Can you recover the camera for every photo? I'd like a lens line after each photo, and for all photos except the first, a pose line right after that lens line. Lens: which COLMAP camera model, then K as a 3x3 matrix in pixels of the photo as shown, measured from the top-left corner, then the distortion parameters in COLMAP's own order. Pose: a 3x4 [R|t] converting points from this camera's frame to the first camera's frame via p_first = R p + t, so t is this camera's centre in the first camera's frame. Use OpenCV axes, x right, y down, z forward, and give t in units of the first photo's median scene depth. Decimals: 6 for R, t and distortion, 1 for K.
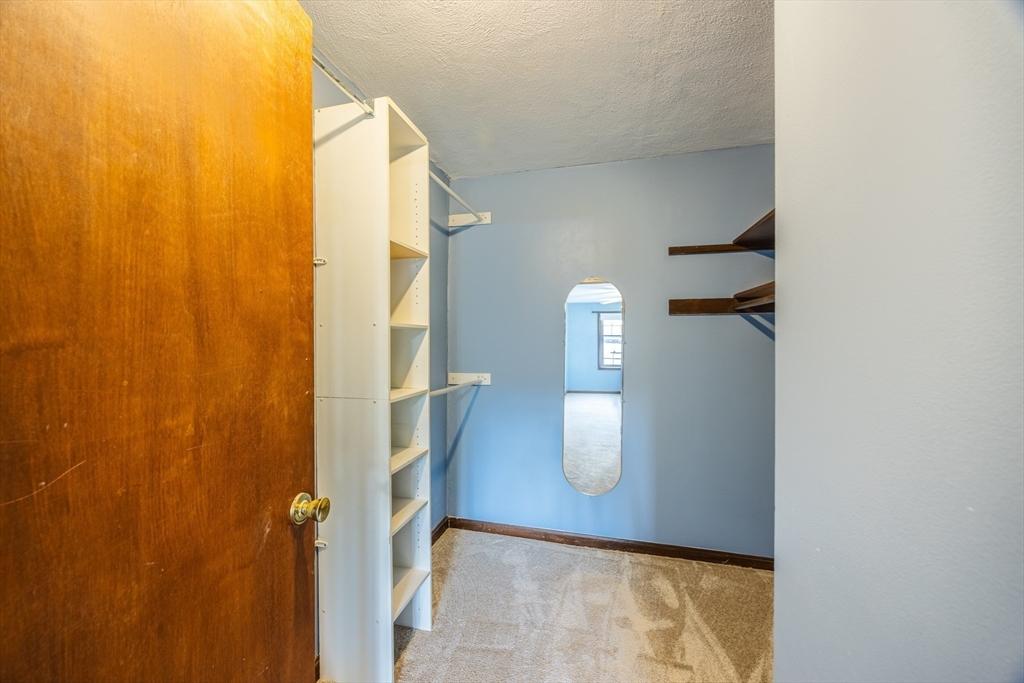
lens RADIAL K [[311.3, 0, 560.7], [0, 311.3, 339.7], [0, 0, 1]] dist [-0.000179, 0.000009]
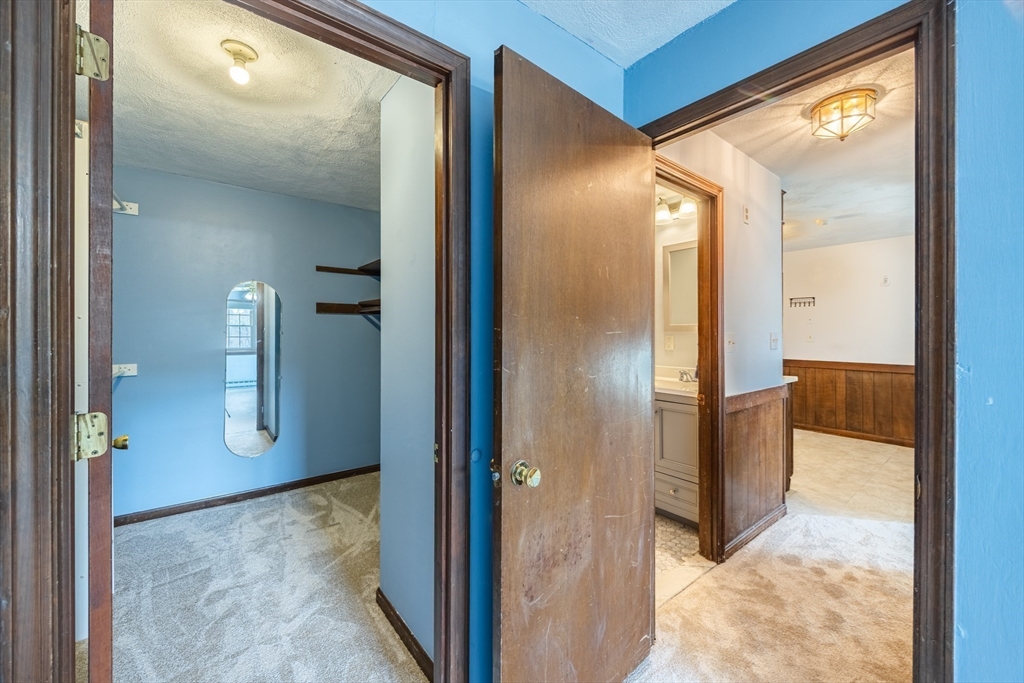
lens RADIAL K [[394.5, 0, 504.8], [0, 394.5, 336.3], [0, 0, 1]] dist [-0.001687, 0.000065]
pose [[0.613084, -0.006829, 0.789989, -0.604573], [0.001046, 0.999969, 0.007833, 0.013516], [-0.790017, -0.003976, 0.613072, -0.865711]]
